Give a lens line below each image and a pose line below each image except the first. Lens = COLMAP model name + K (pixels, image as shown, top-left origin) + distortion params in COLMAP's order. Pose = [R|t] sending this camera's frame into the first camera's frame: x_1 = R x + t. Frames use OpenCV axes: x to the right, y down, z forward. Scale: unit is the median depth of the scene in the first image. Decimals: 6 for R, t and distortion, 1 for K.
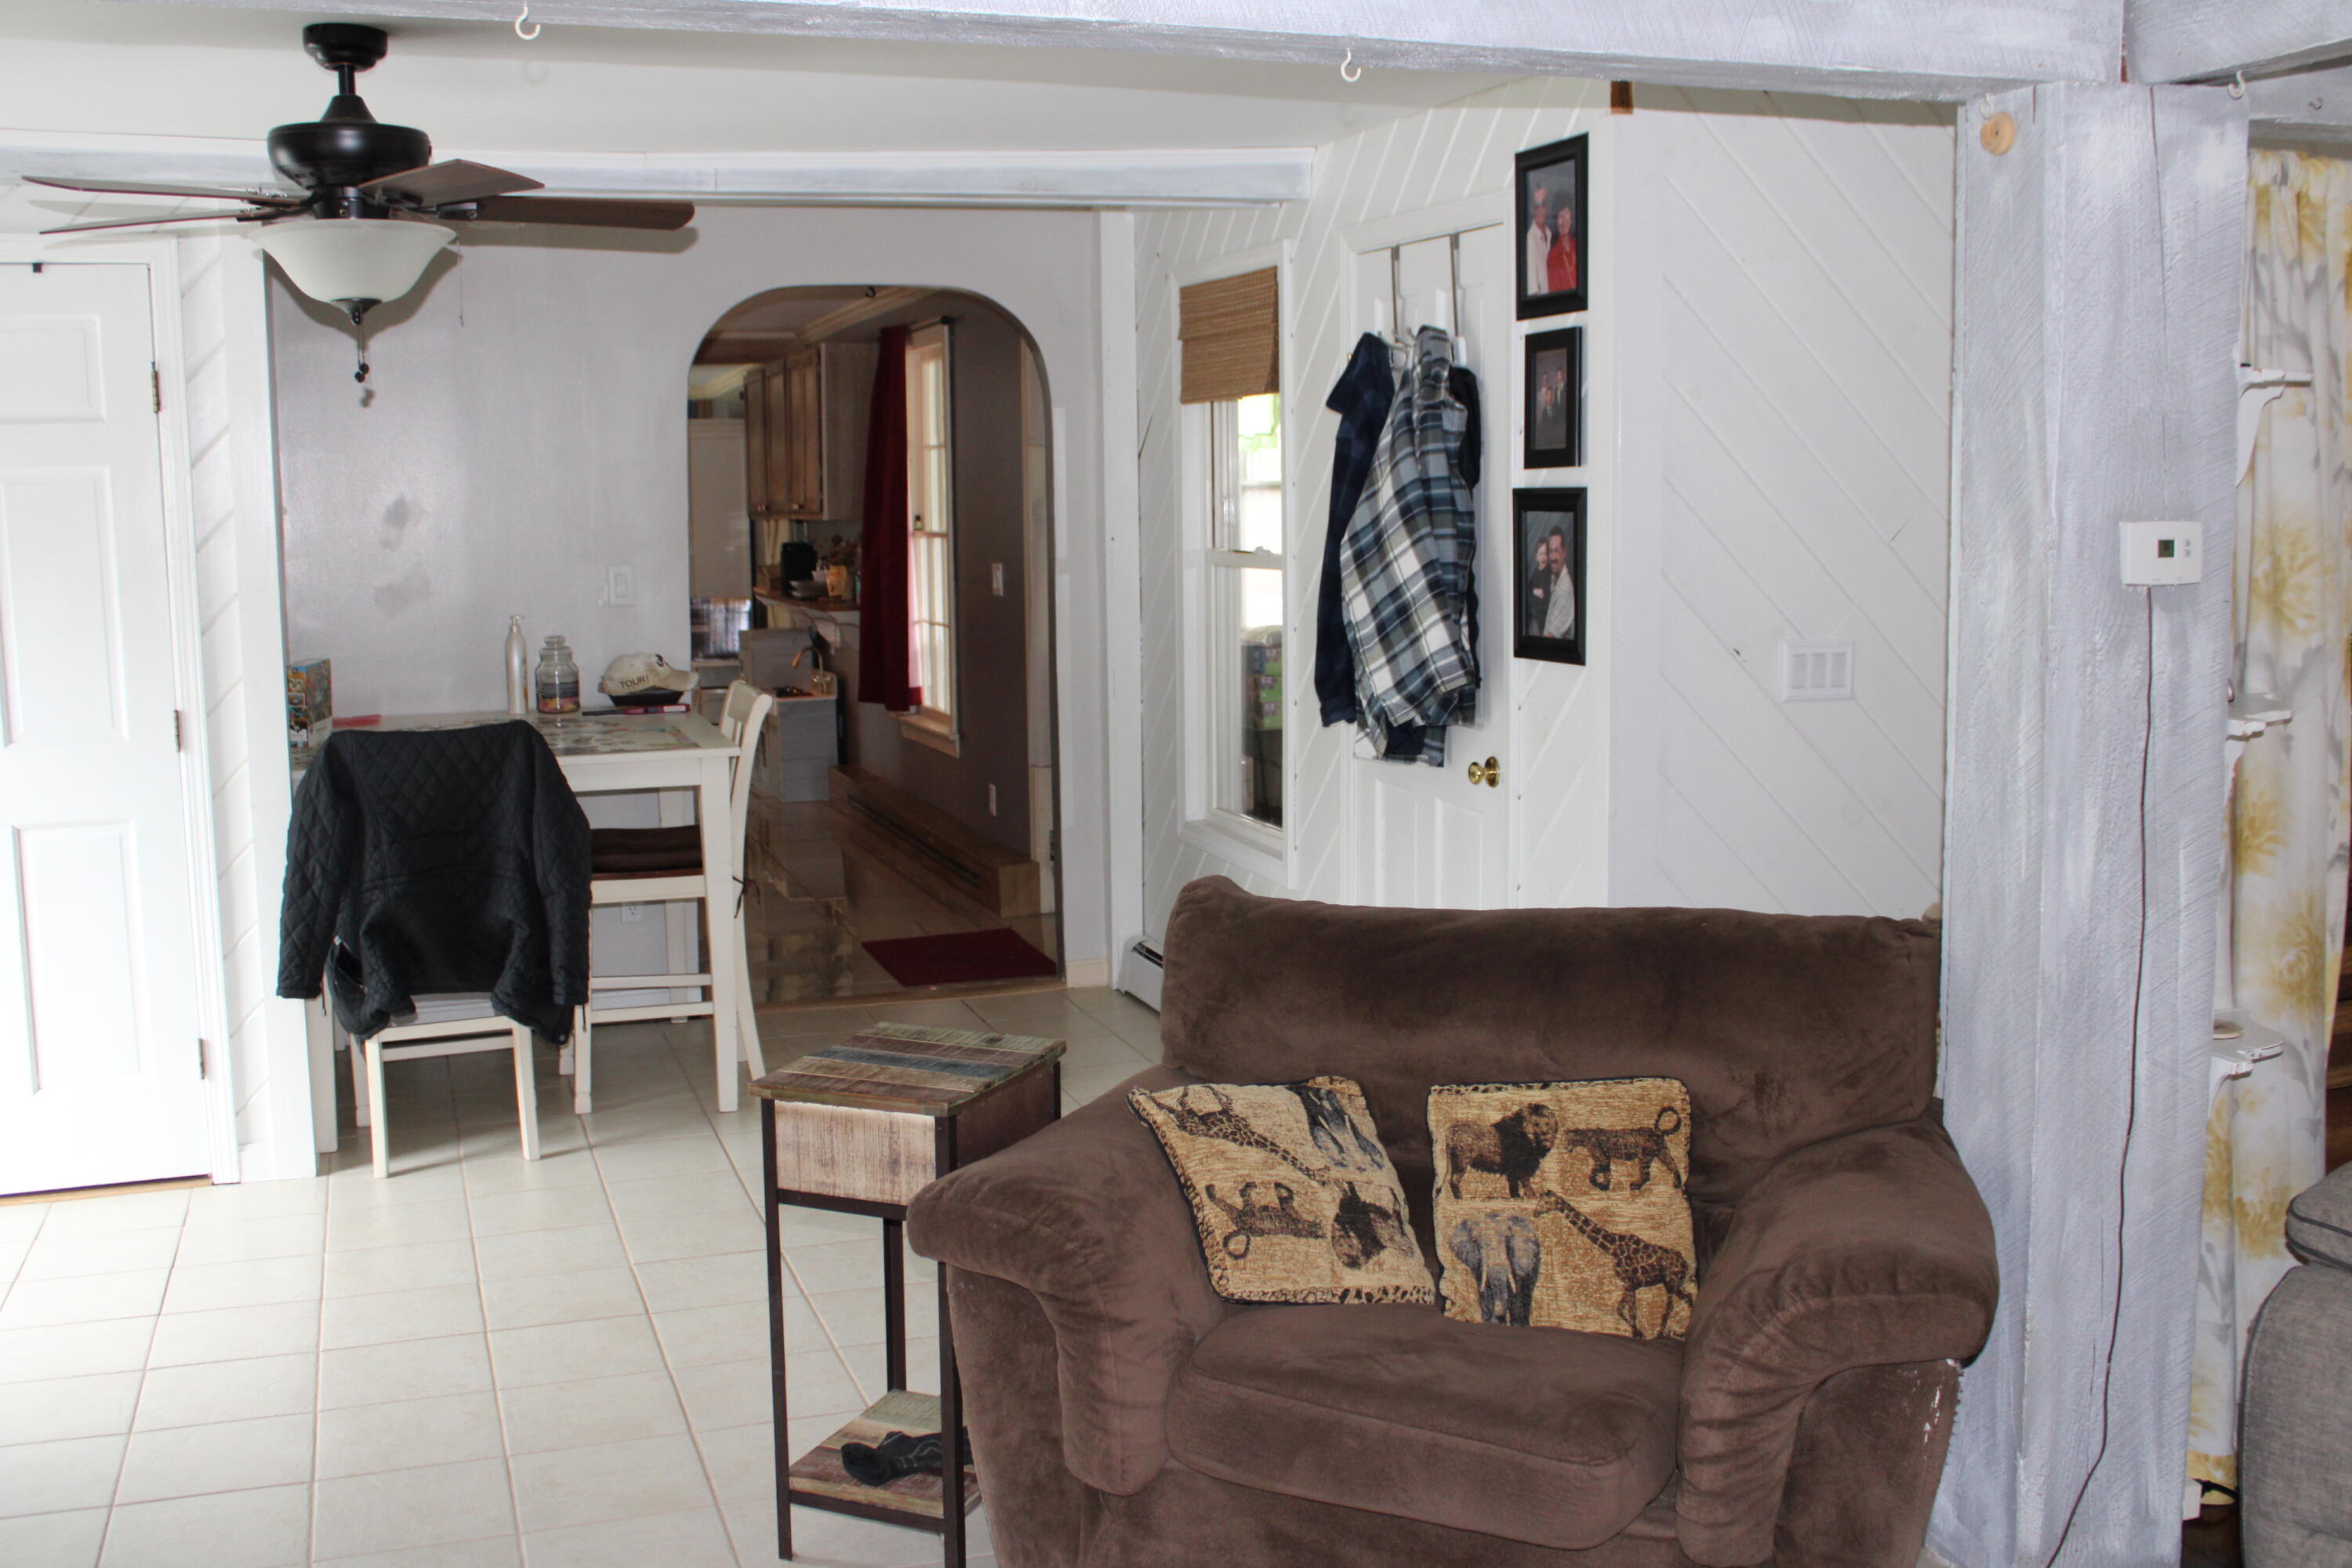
lens RADIAL K [[2362.6, 0, 1175.2], [0, 2362.6, 777.6], [0, 0, 1]] dist [-0.131976, 0.156188]
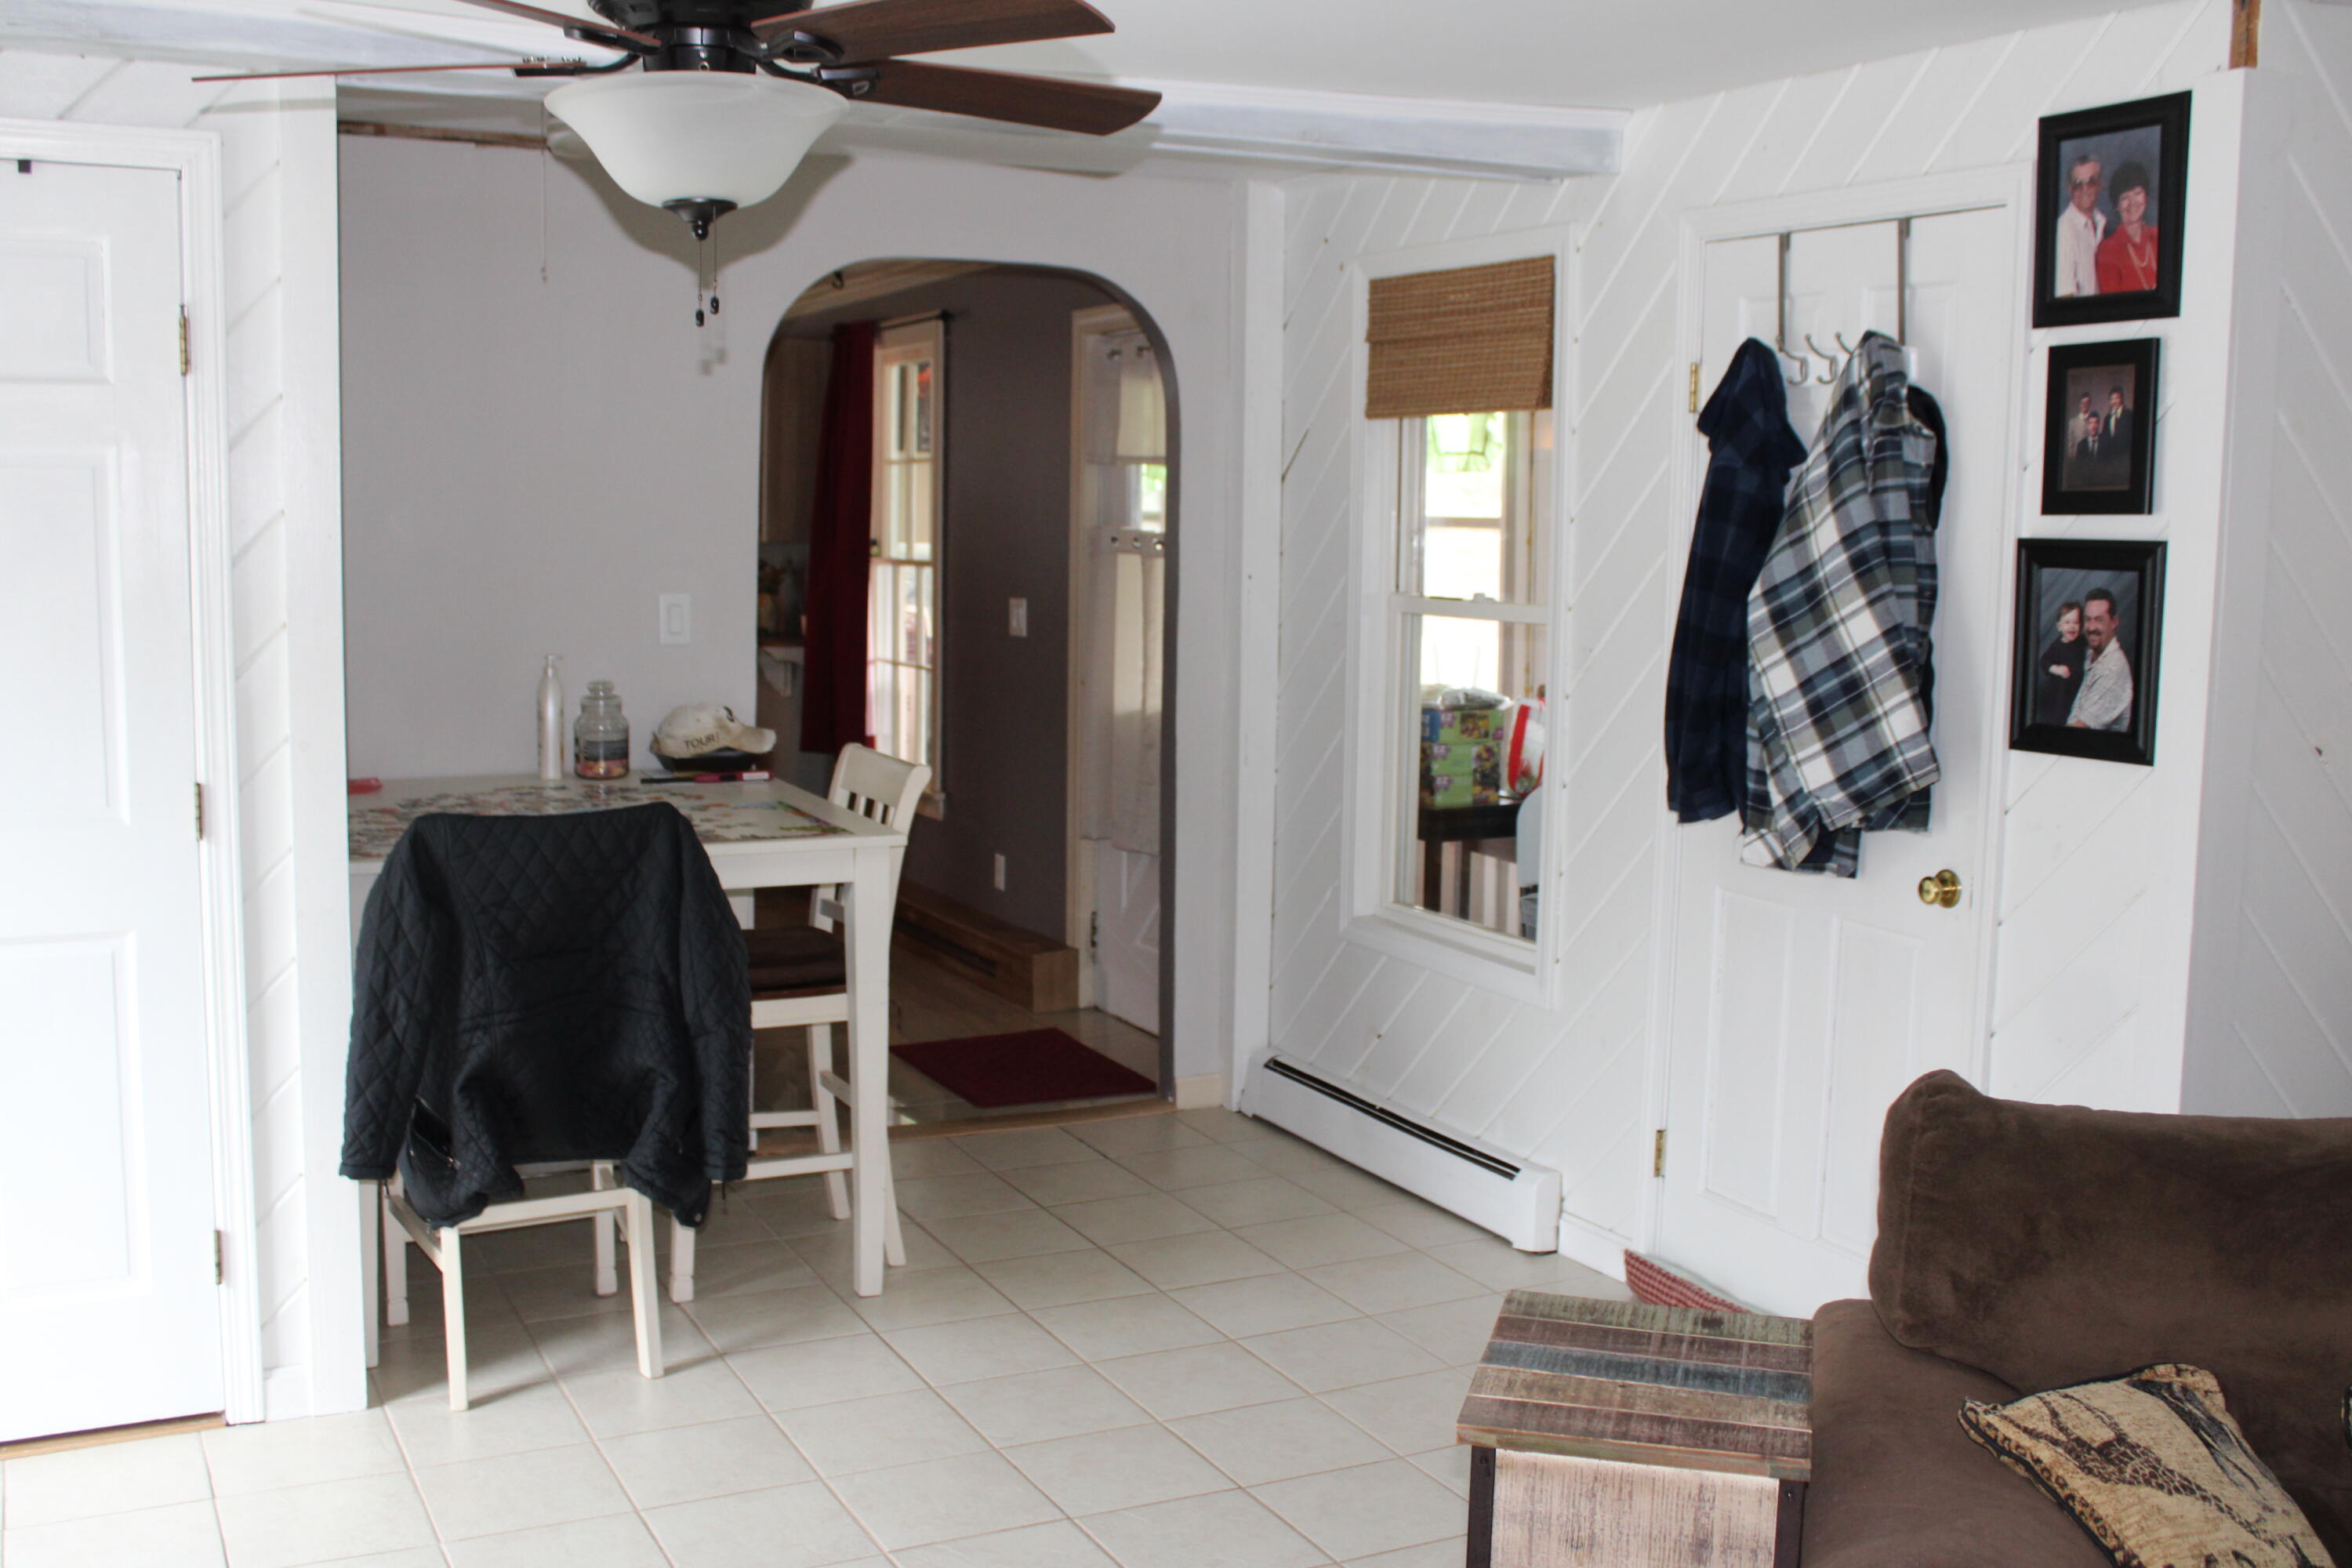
lens RADIAL K [[2362.6, 0, 1175.2], [0, 2362.6, 777.6], [0, 0, 1]] dist [-0.131976, 0.156188]
pose [[0.991052, 0.014961, 0.132632, -0.228160], [-0.013327, 0.999824, -0.013200, -0.025829], [-0.132806, 0.011314, 0.991078, 0.240854]]
